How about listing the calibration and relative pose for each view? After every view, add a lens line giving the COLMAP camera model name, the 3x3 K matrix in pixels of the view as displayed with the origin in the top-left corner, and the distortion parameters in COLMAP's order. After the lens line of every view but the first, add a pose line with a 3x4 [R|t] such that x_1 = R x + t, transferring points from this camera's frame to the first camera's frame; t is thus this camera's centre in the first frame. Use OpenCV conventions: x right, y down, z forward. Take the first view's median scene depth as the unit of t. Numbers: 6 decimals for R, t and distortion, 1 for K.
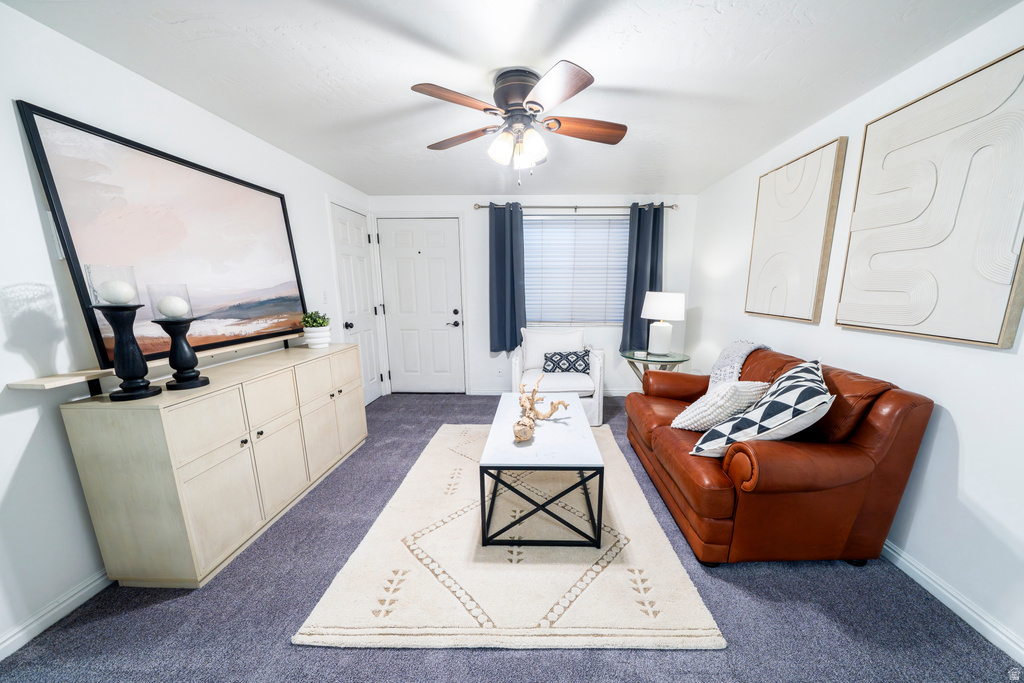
lens RADIAL K [[369.8, 0, 534.6], [0, 369.8, 362.5], [0, 0, 1]] dist [-0.001552, -0.000297]
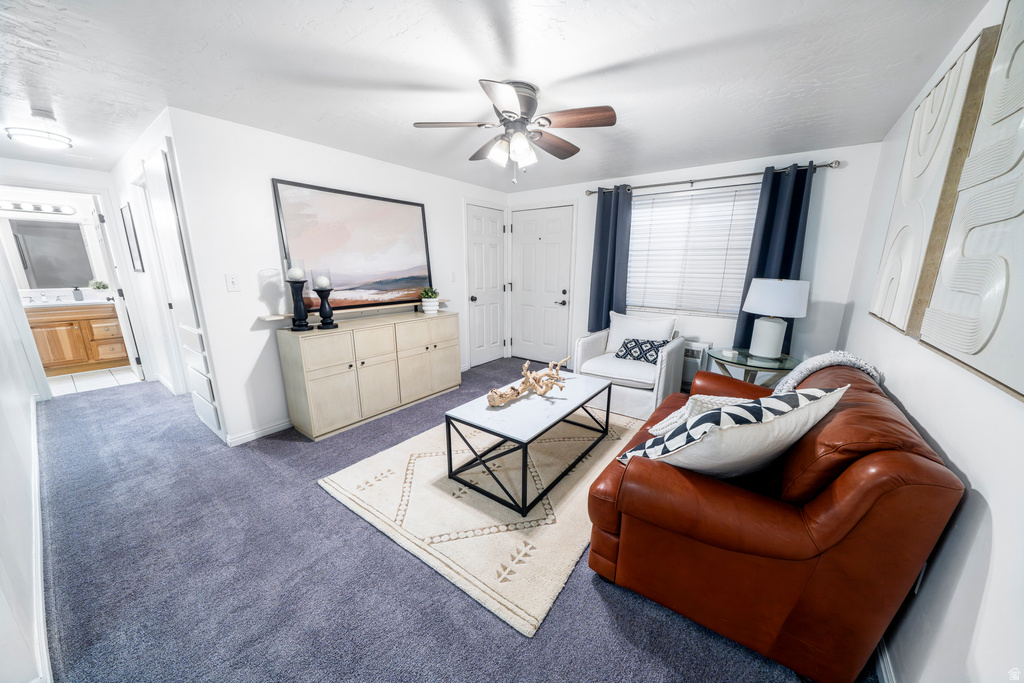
lens RADIAL K [[354.2, 0, 511.5], [0, 354.2, 349.2], [0, 0, 1]] dist [-0.000501, 0.000008]
pose [[0.811718, 0.139079, -0.567249, 0.532582], [-0.121656, 0.990193, 0.068689, -0.041761], [0.571239, 0.013253, 0.820677, 0.094296]]
